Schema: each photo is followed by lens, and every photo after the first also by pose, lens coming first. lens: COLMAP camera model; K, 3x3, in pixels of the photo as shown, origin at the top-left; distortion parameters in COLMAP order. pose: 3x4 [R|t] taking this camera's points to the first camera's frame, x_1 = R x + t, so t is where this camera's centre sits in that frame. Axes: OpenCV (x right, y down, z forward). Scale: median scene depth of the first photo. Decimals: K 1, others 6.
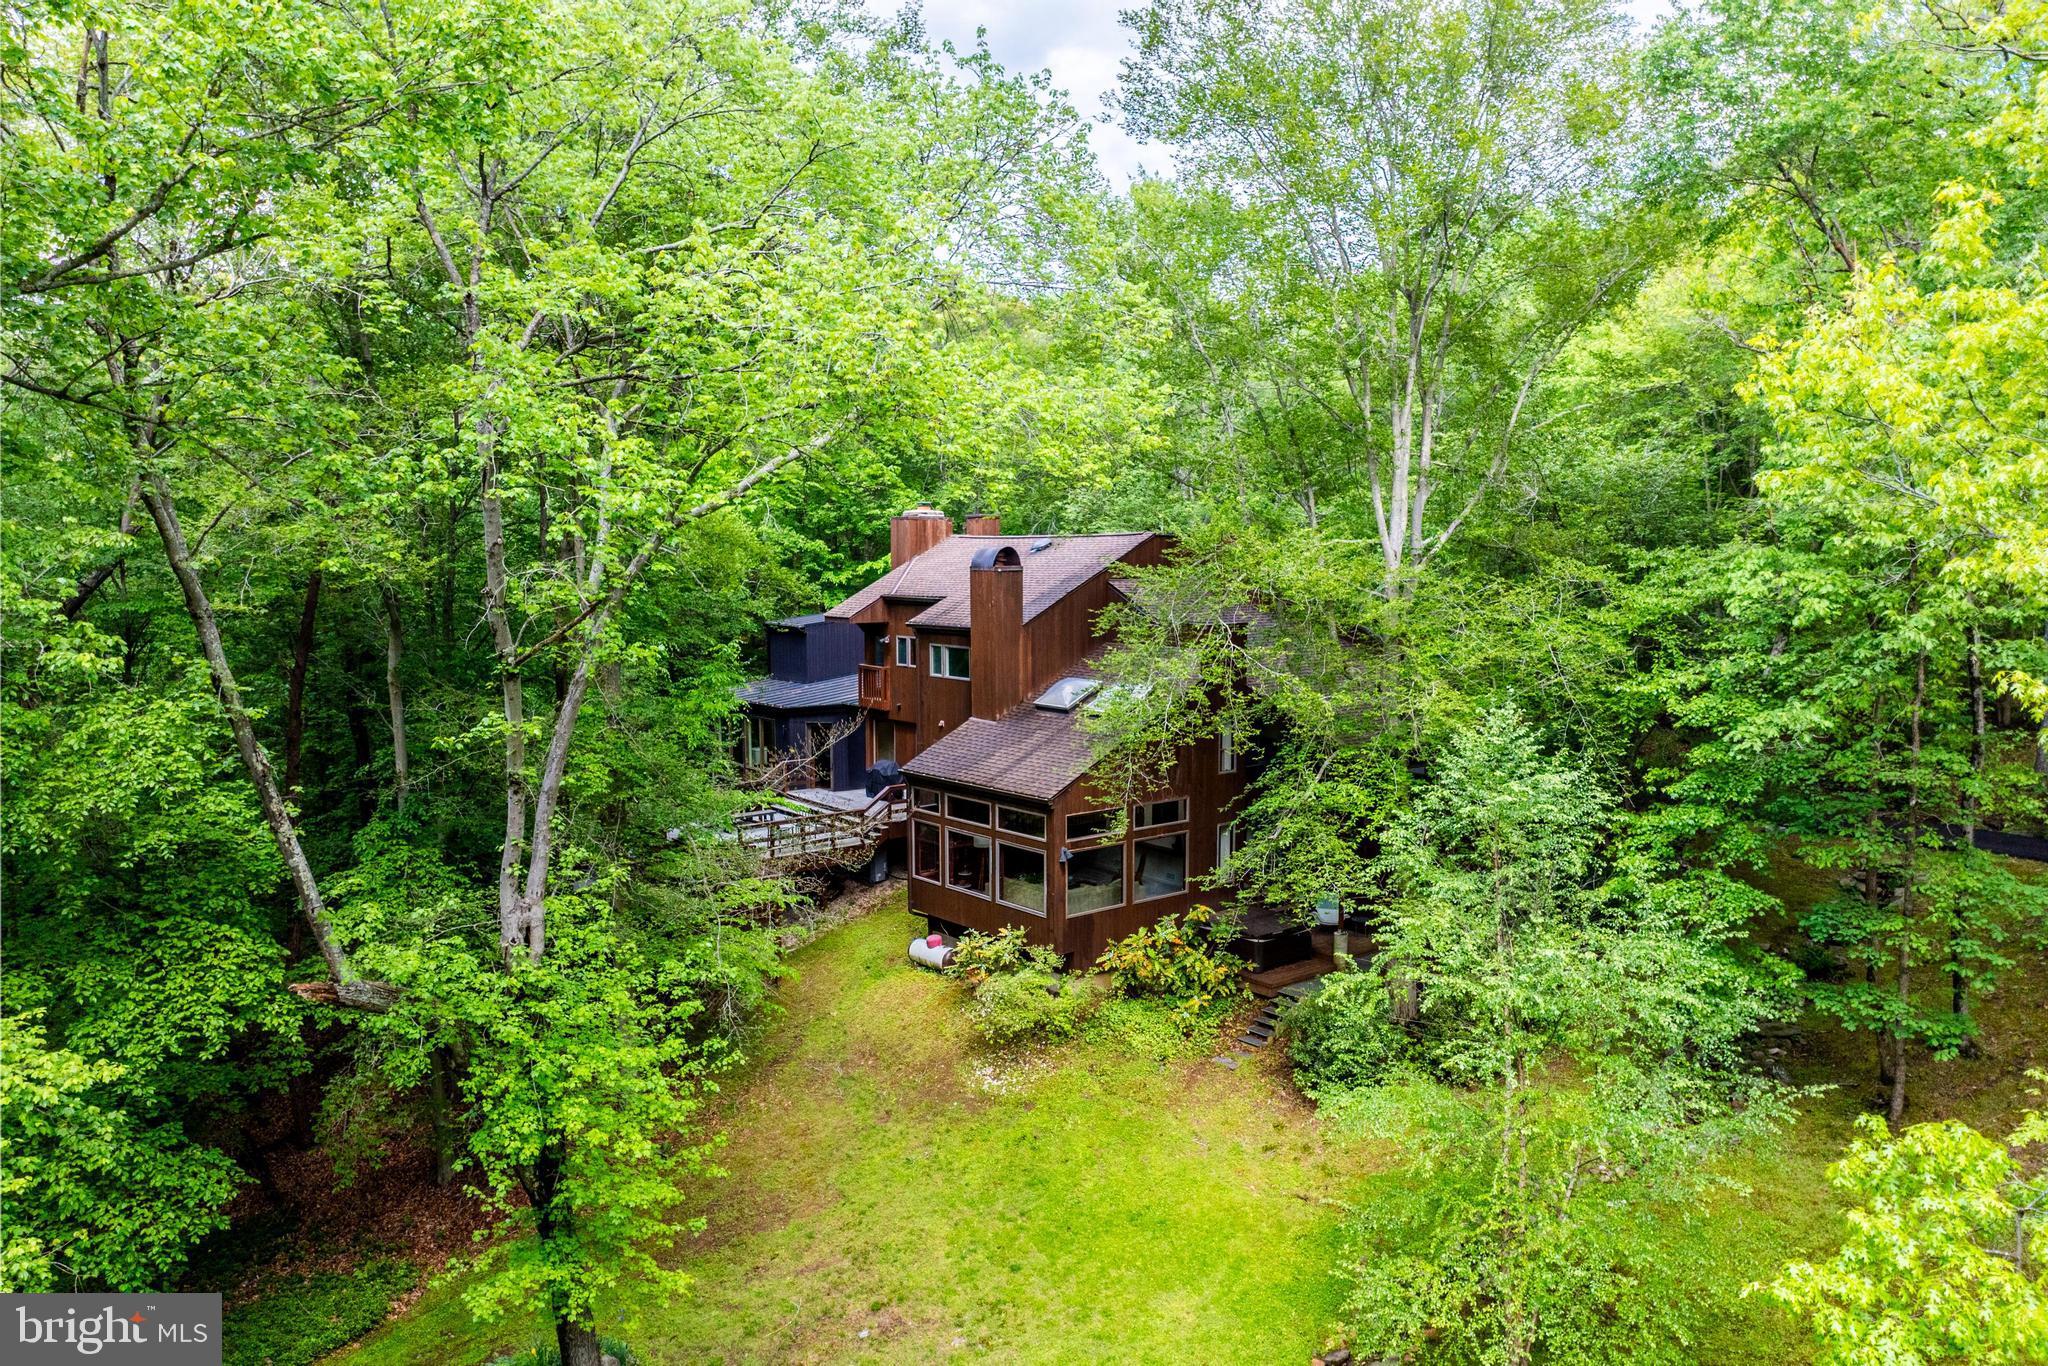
lens RADIAL K [[1417.0, 0, 1018.1], [0, 1417.0, 753.7], [0, 0, 1]] dist [-0.033544, -0.001293]
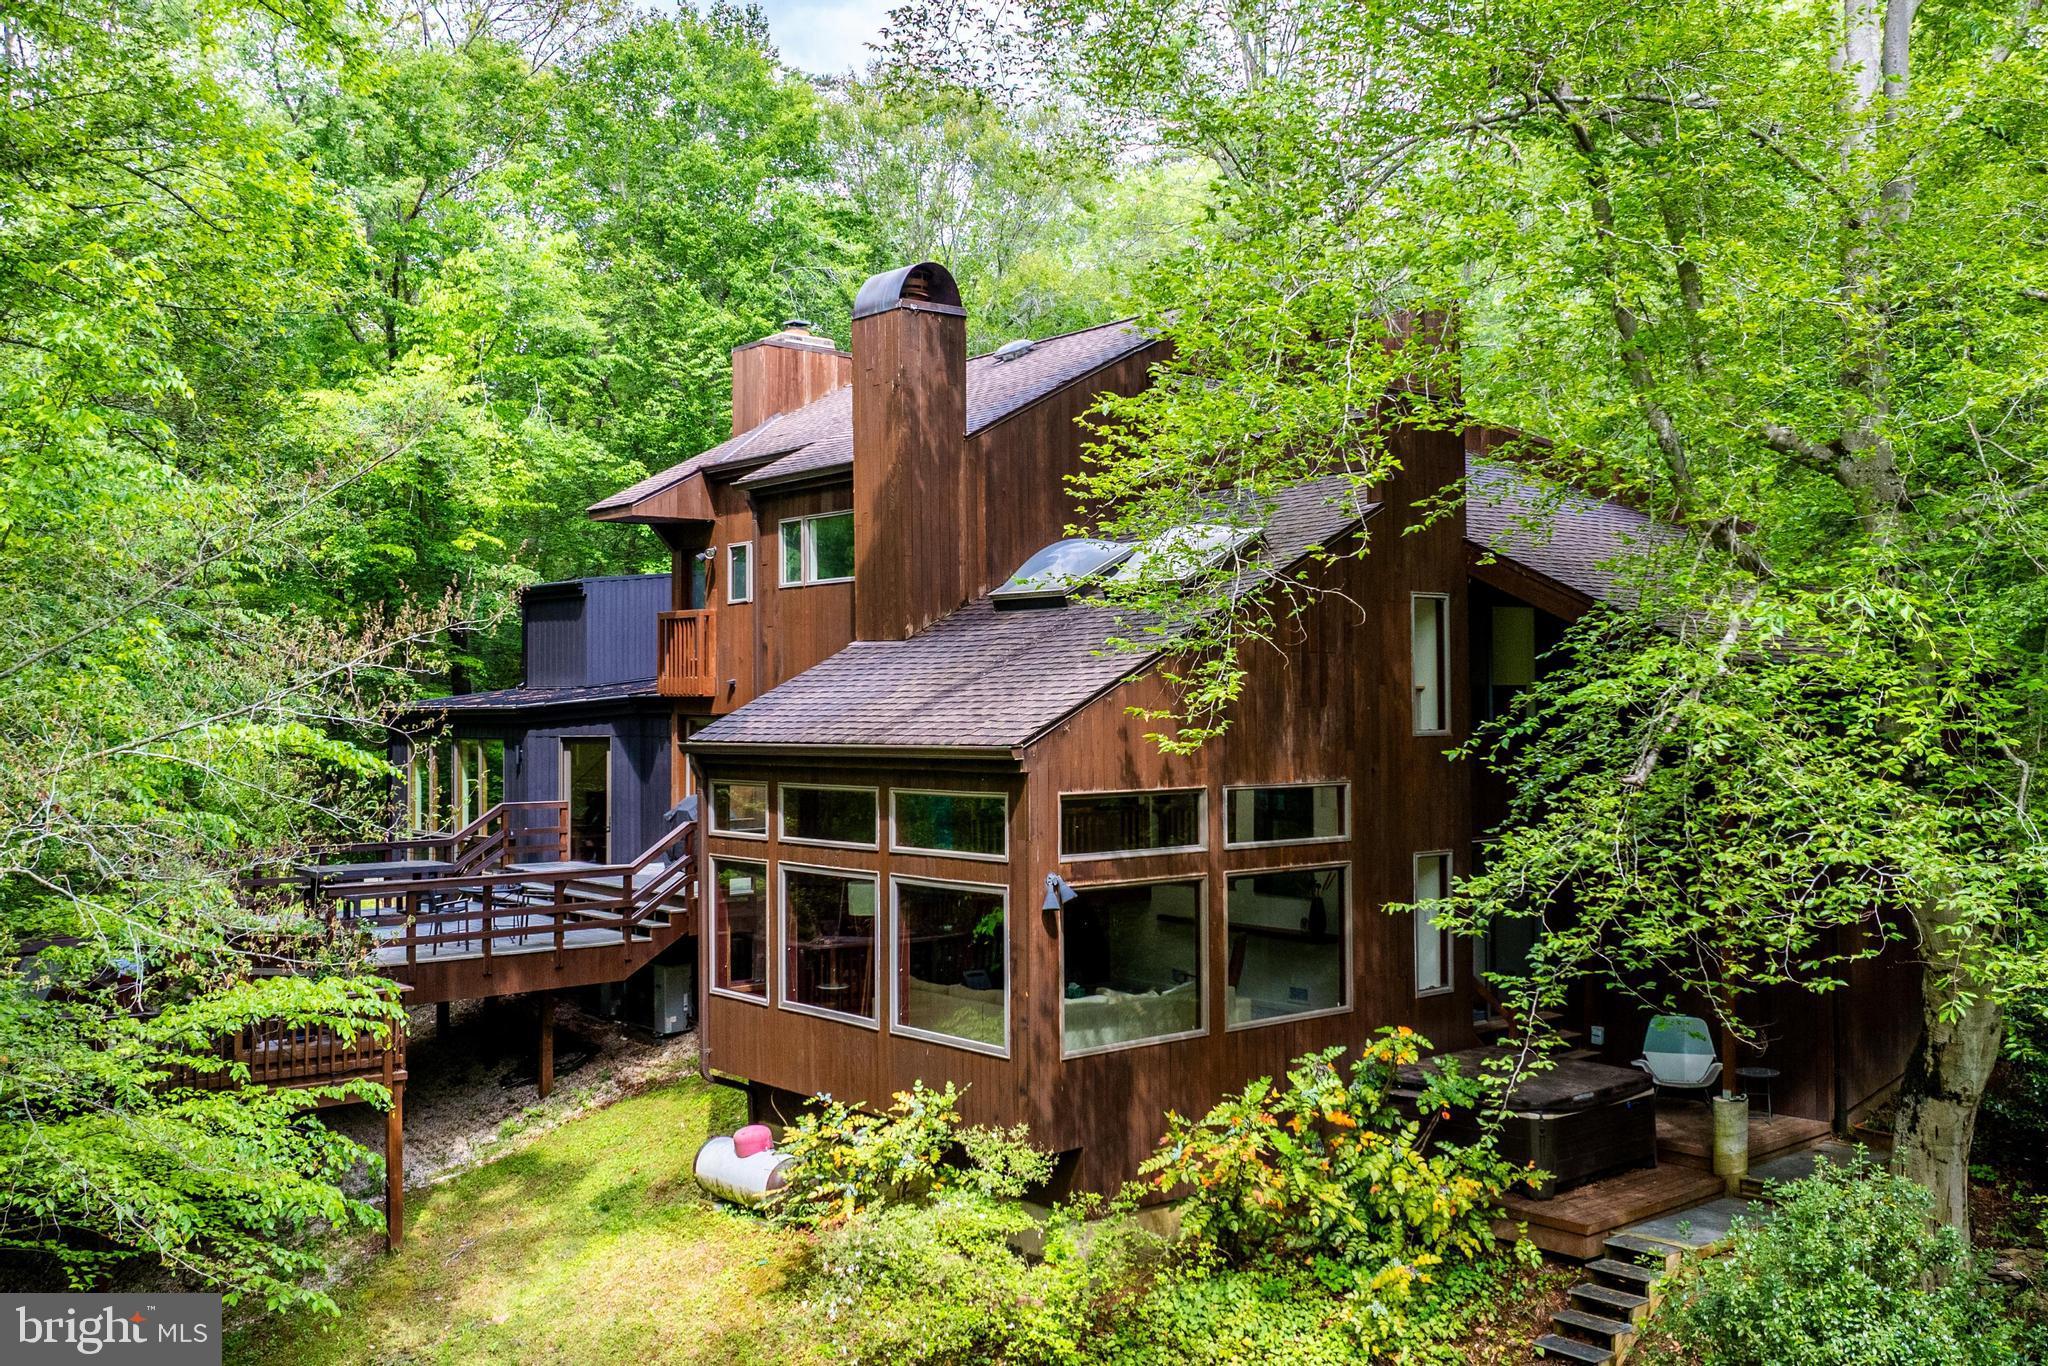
lens RADIAL K [[1837.3, 0, 1064.8], [0, 1837.3, 682.3], [0, 0, 1]] dist [-0.043746, -0.001944]
pose [[0.999656, -0.003663, 0.025984, 0.022329], [0.007778, 0.987072, -0.160087, 0.094261], [-0.025062, 0.160234, 0.986761, 0.480401]]
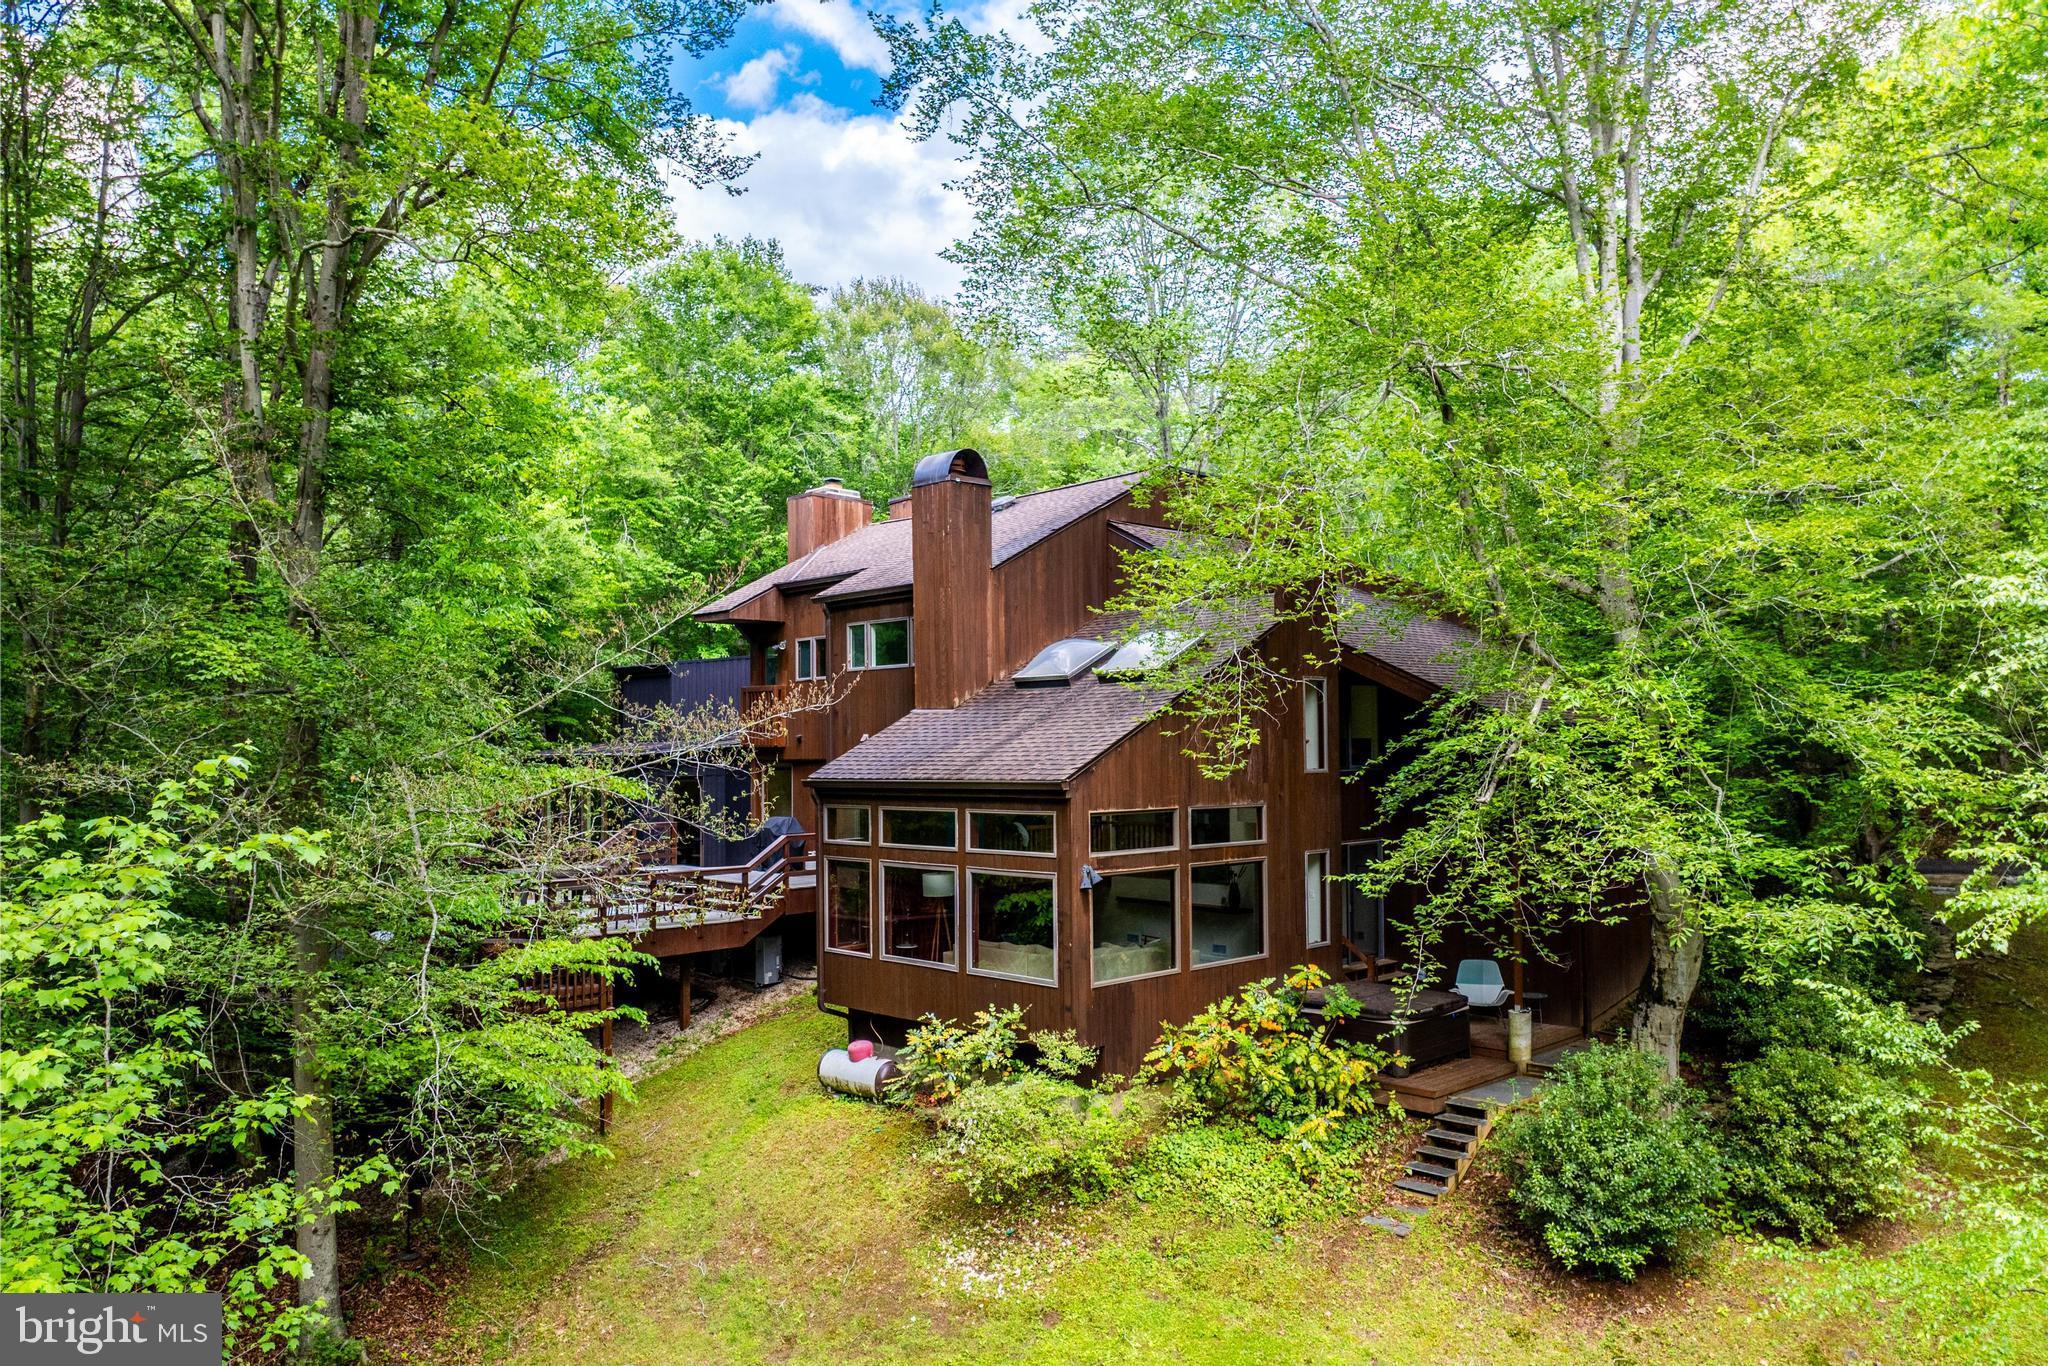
lens RADIAL K [[1417.0, 0, 1018.1], [0, 1417.0, 753.7], [0, 0, 1]] dist [-0.033544, -0.001293]
pose [[0.996661, -0.006441, 0.081395, -0.044271], [0.018348, 0.989054, -0.146405, 0.105410], [-0.079562, 0.147410, 0.985870, 0.402391]]
